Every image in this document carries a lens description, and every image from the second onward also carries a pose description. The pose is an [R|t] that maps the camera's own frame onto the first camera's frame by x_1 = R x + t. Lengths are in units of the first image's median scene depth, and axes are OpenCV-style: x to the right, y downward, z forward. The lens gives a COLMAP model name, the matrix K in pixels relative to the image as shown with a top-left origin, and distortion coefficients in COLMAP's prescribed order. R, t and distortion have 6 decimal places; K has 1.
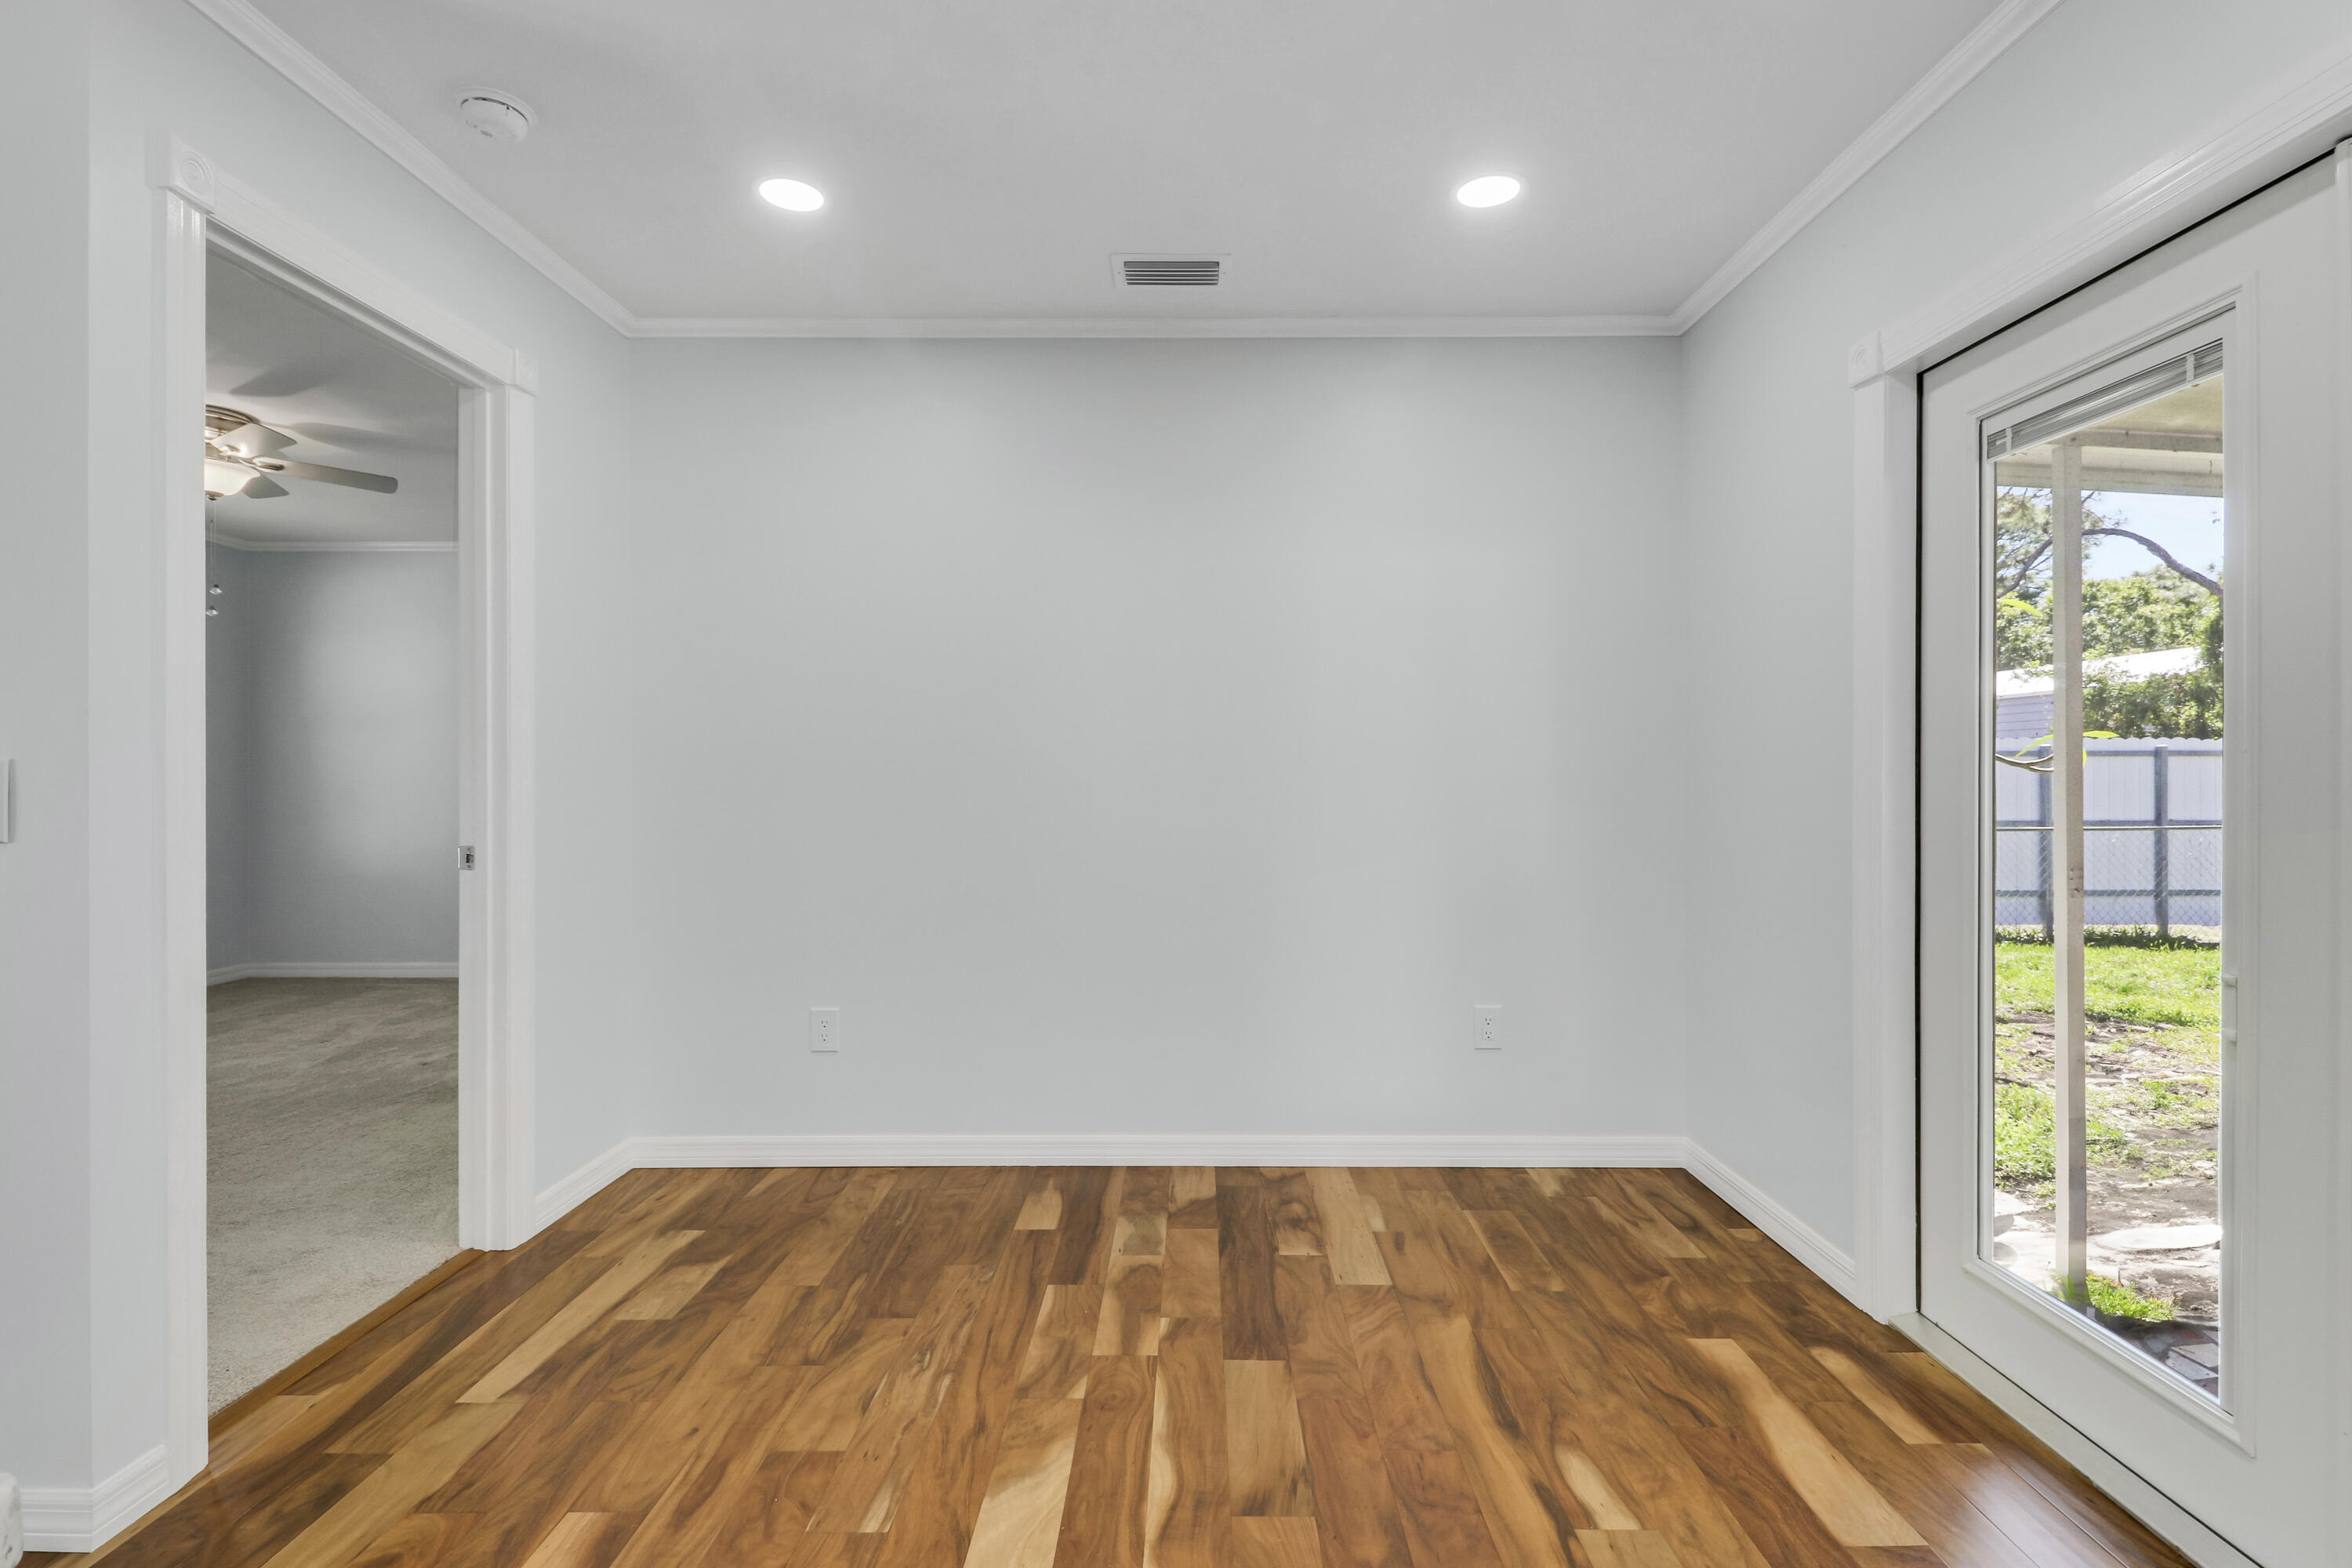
lens RADIAL K [[1098.4, 0, 1170.6], [0, 1098.4, 791.6], [0, 0, 1]] dist [-0.000554, -0.008781]
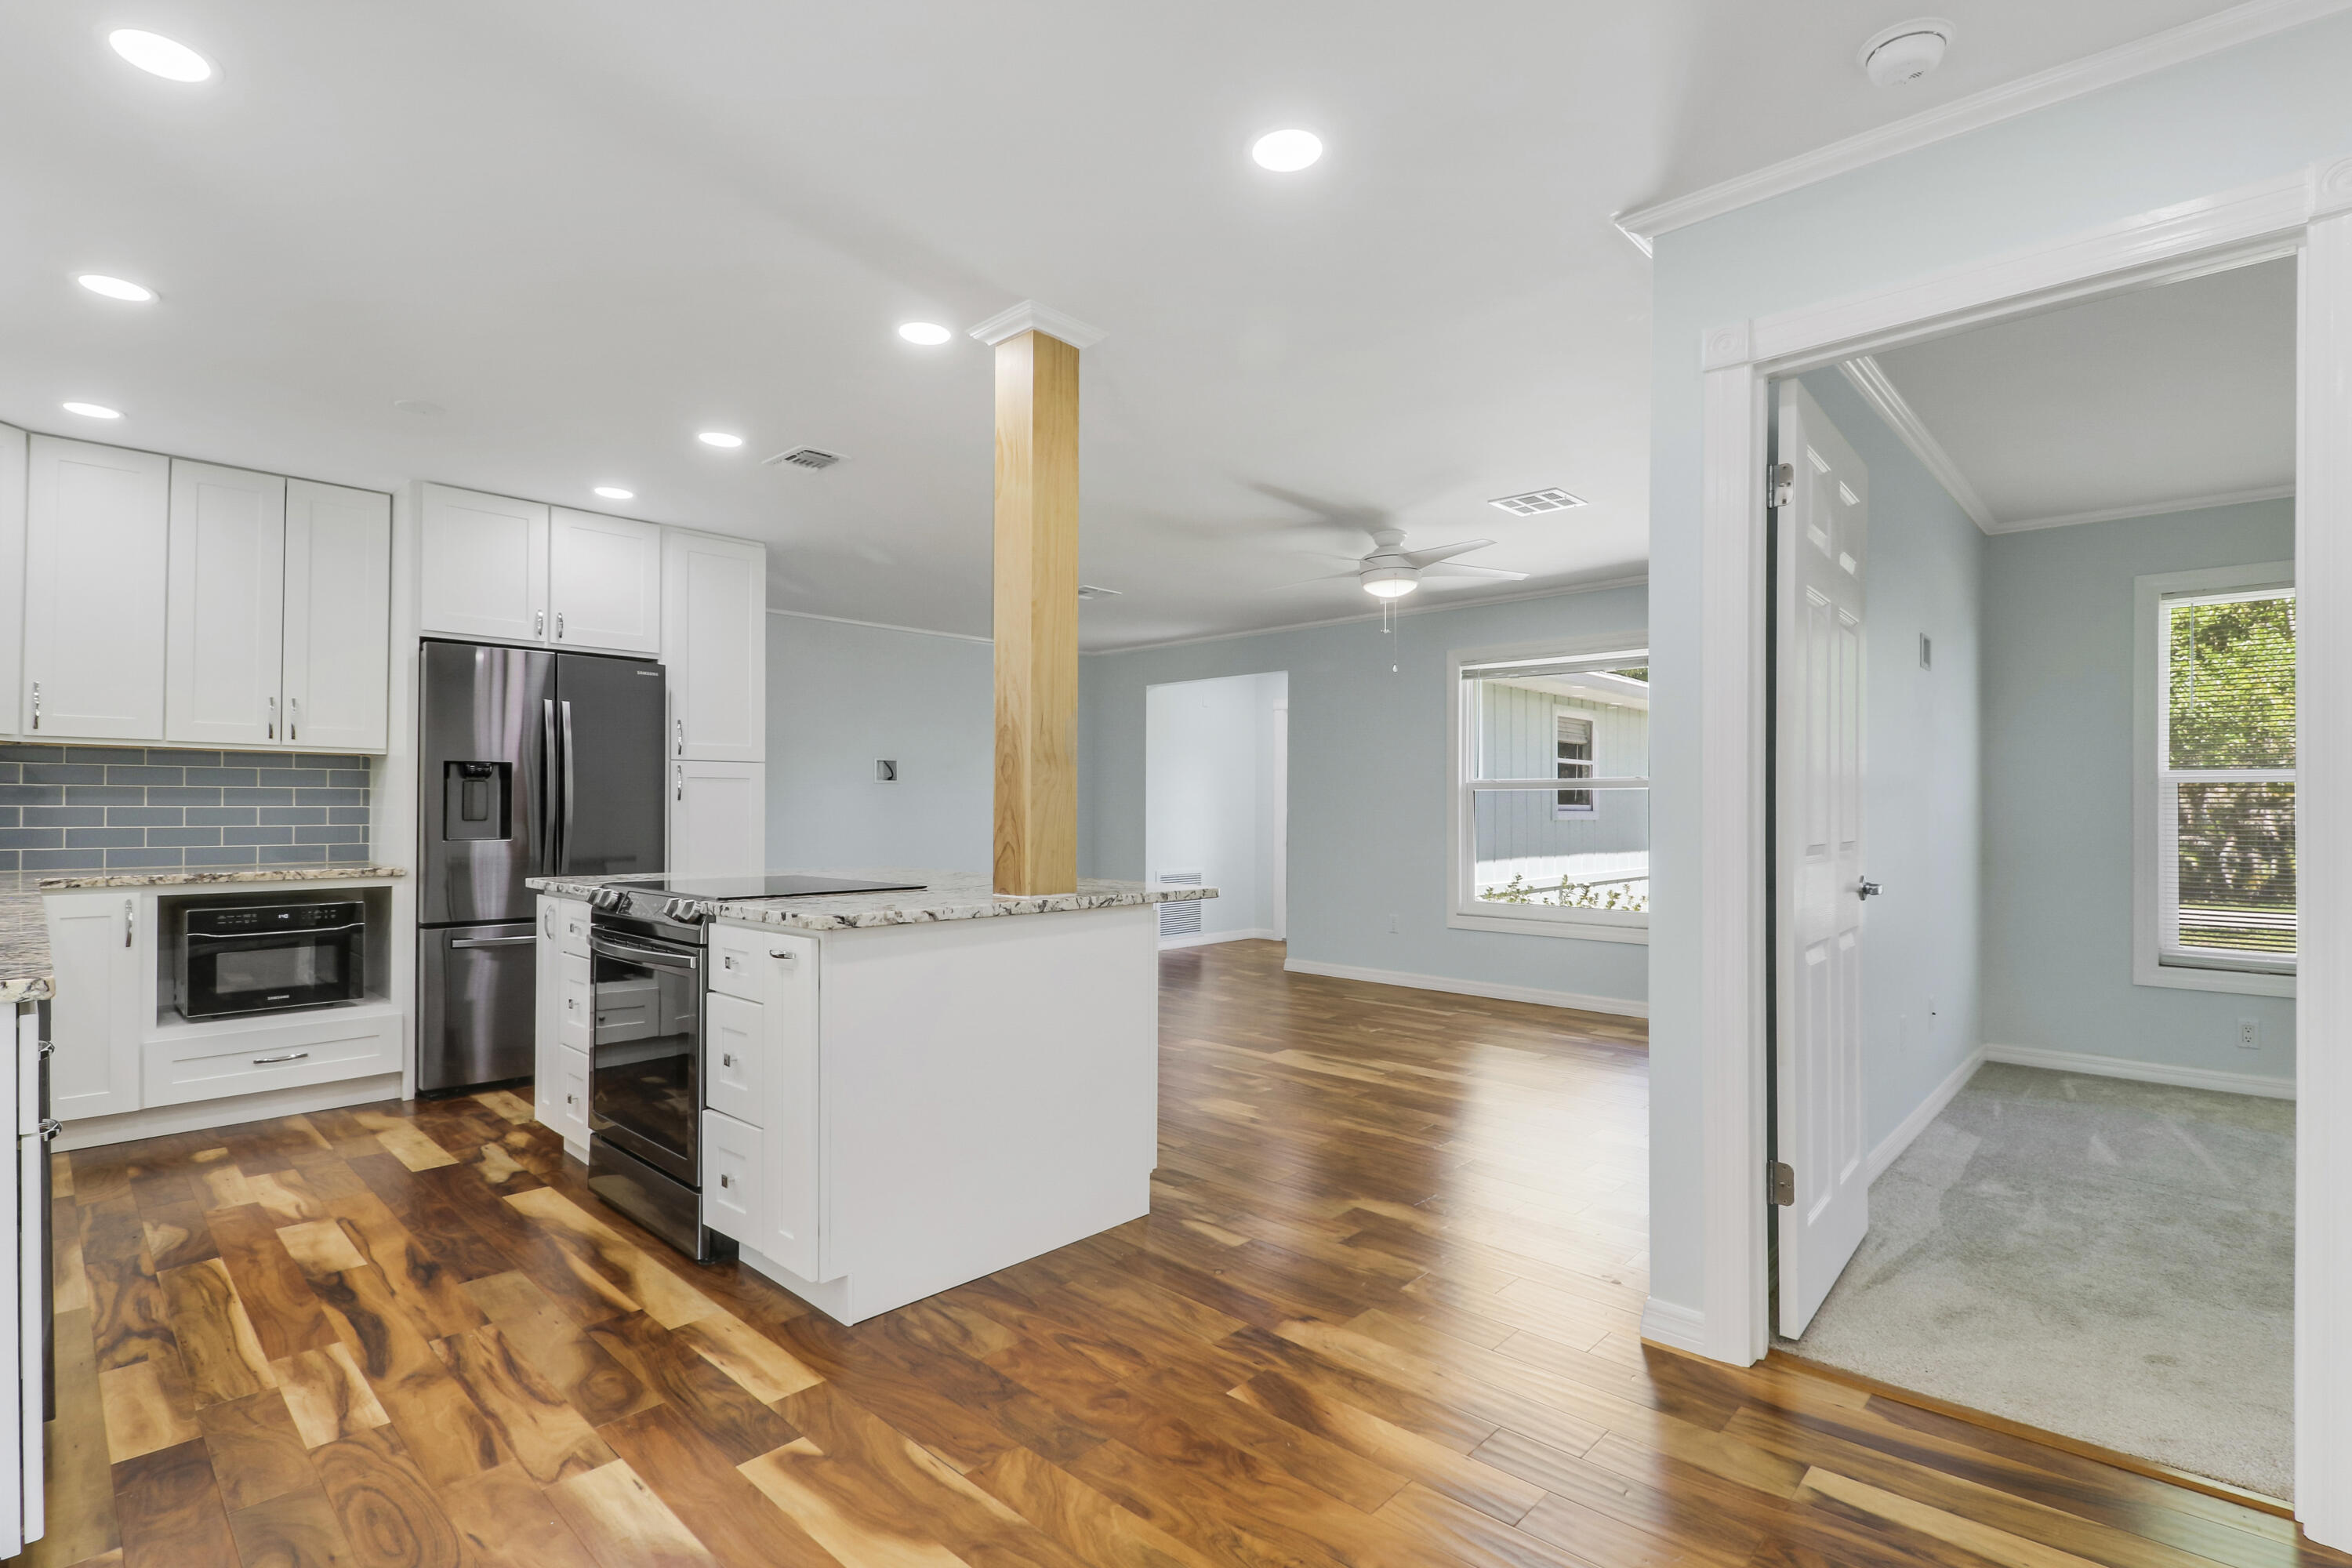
lens RADIAL K [[1098.4, 0, 1170.6], [0, 1098.4, 791.6], [0, 0, 1]] dist [-0.000554, -0.008781]
pose [[-0.698673, -0.011767, -0.715345, 0.397084], [-0.005594, 0.999924, -0.010985, -0.016198], [0.715420, -0.003673, -0.698685, 1.169876]]
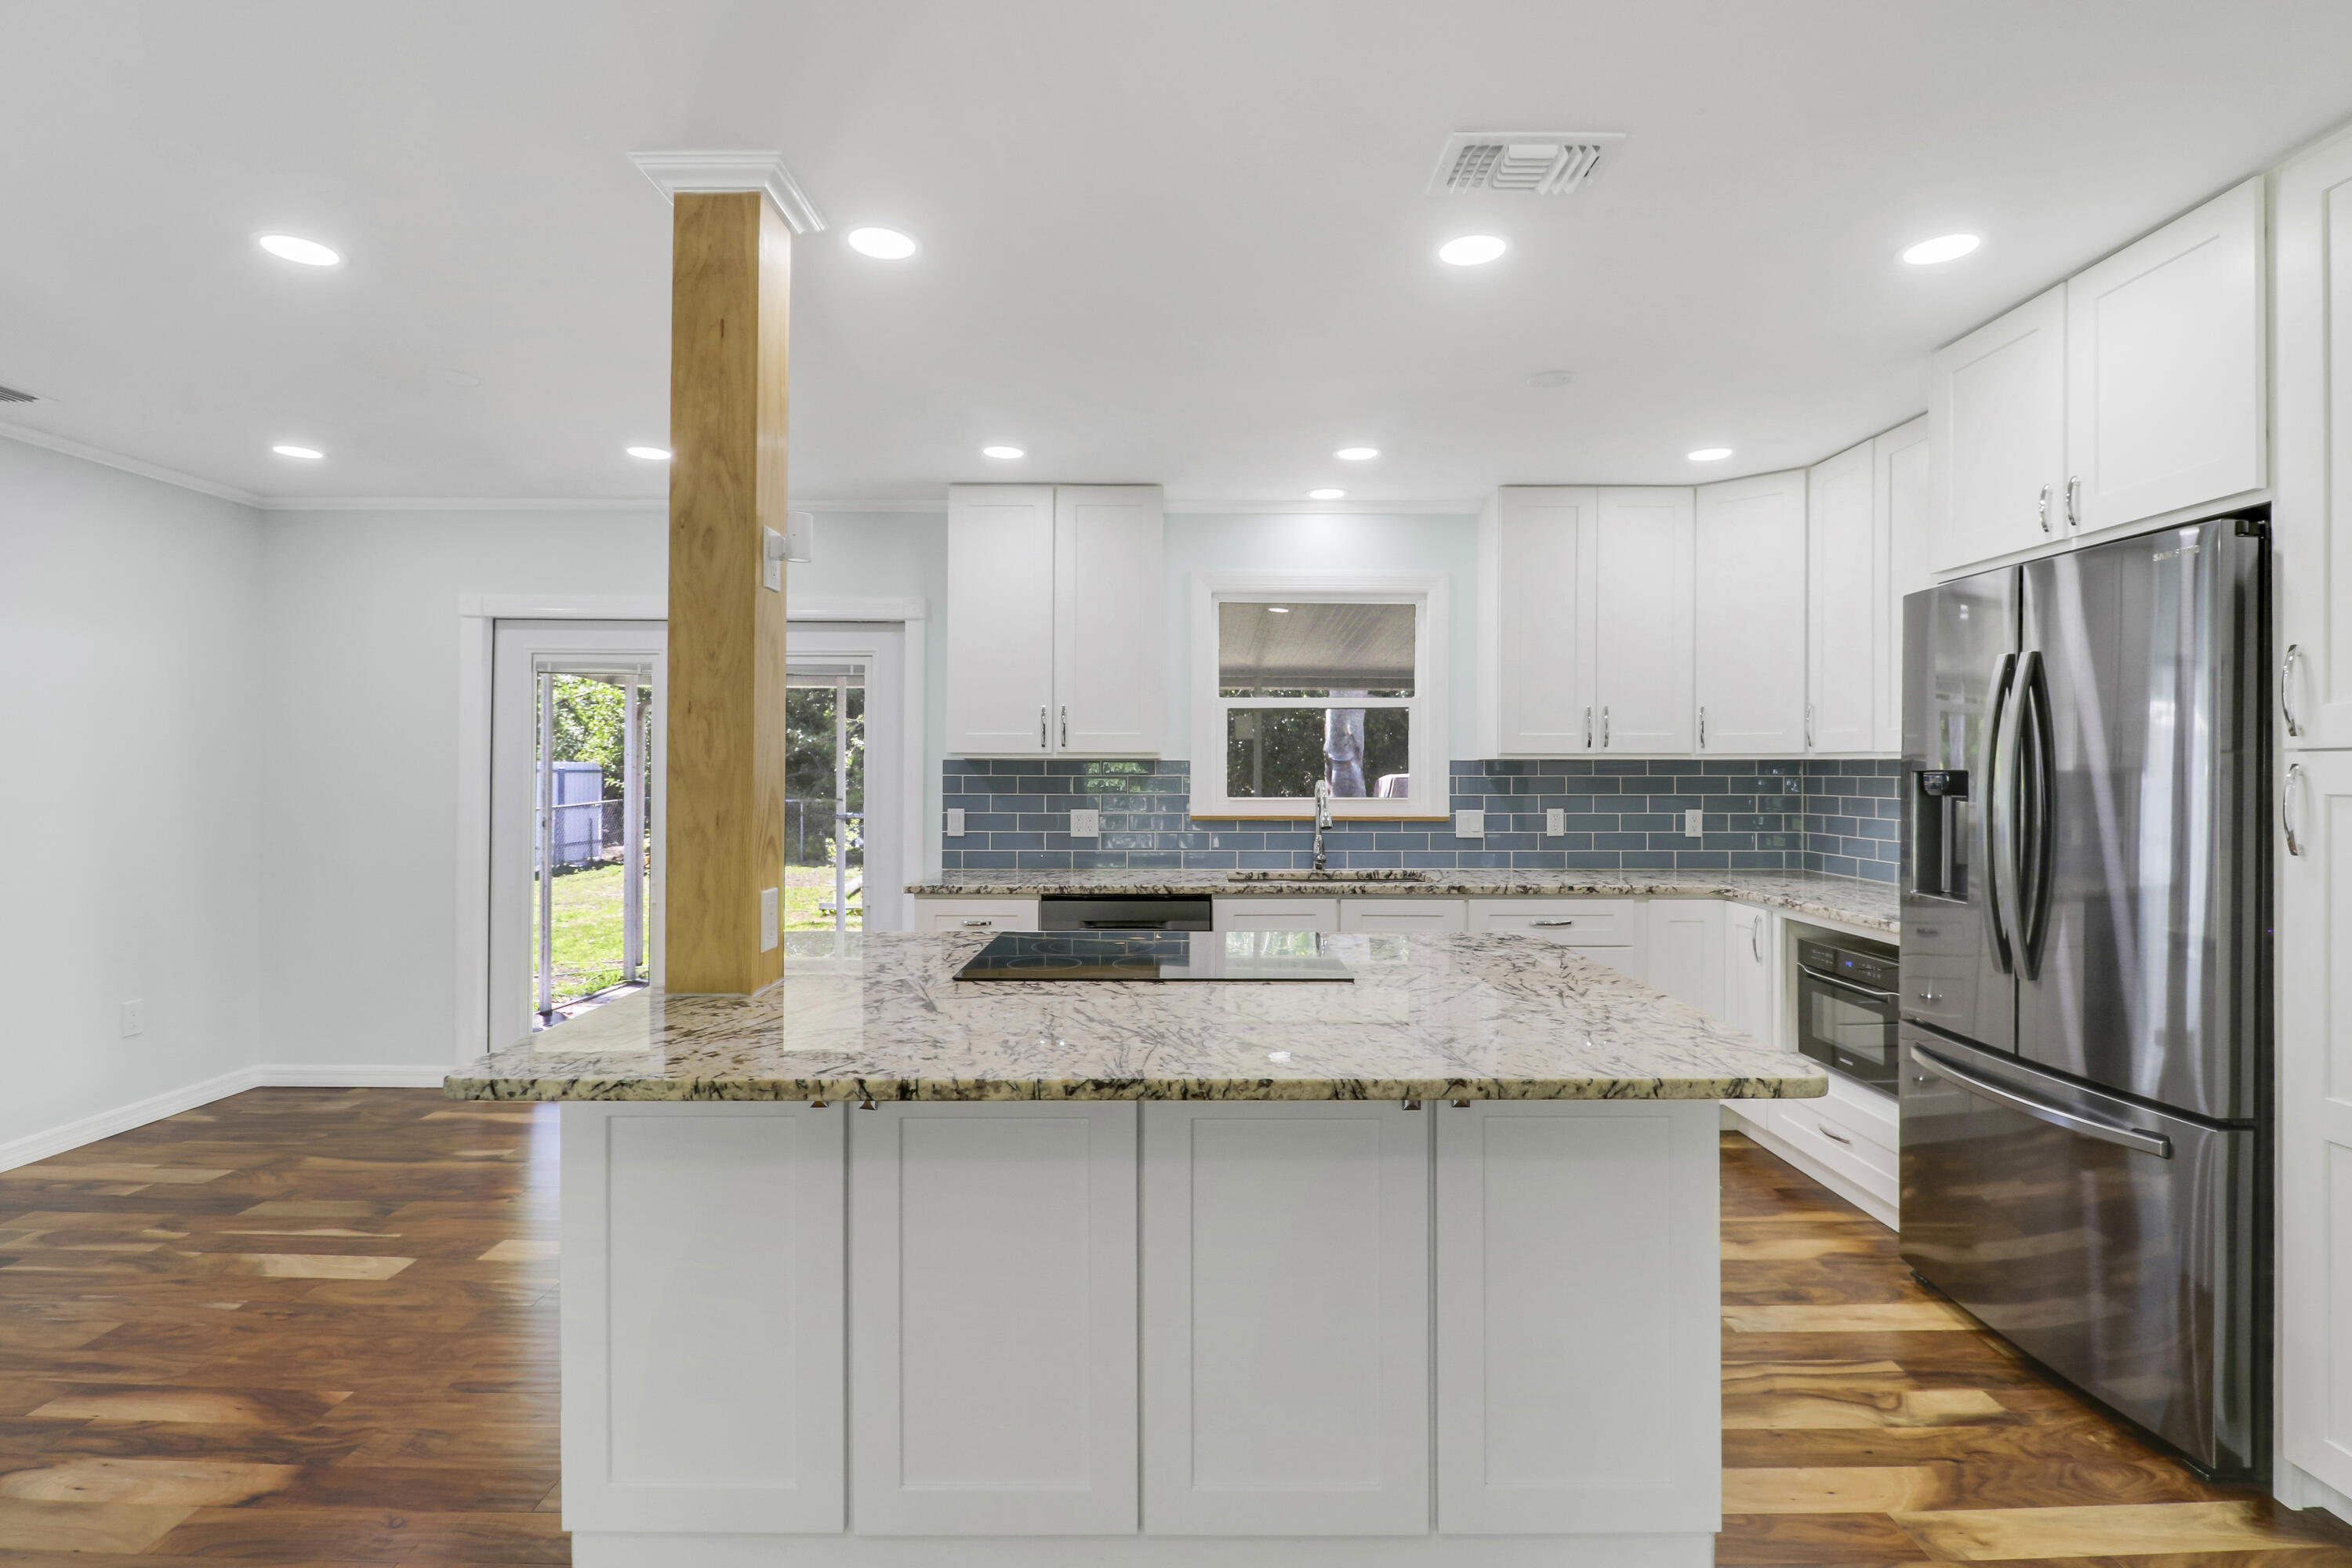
lens RADIAL K [[1107.3, 0, 1183.5], [0, 1107.3, 762.9], [0, 0, 1]] dist [0.001410, -0.009580]
pose [[0.004871, 0.007519, 0.999960, -1.449564], [0.005923, 0.999954, -0.007548, -0.089702], [-0.999971, 0.005959, 0.004826, -0.323822]]
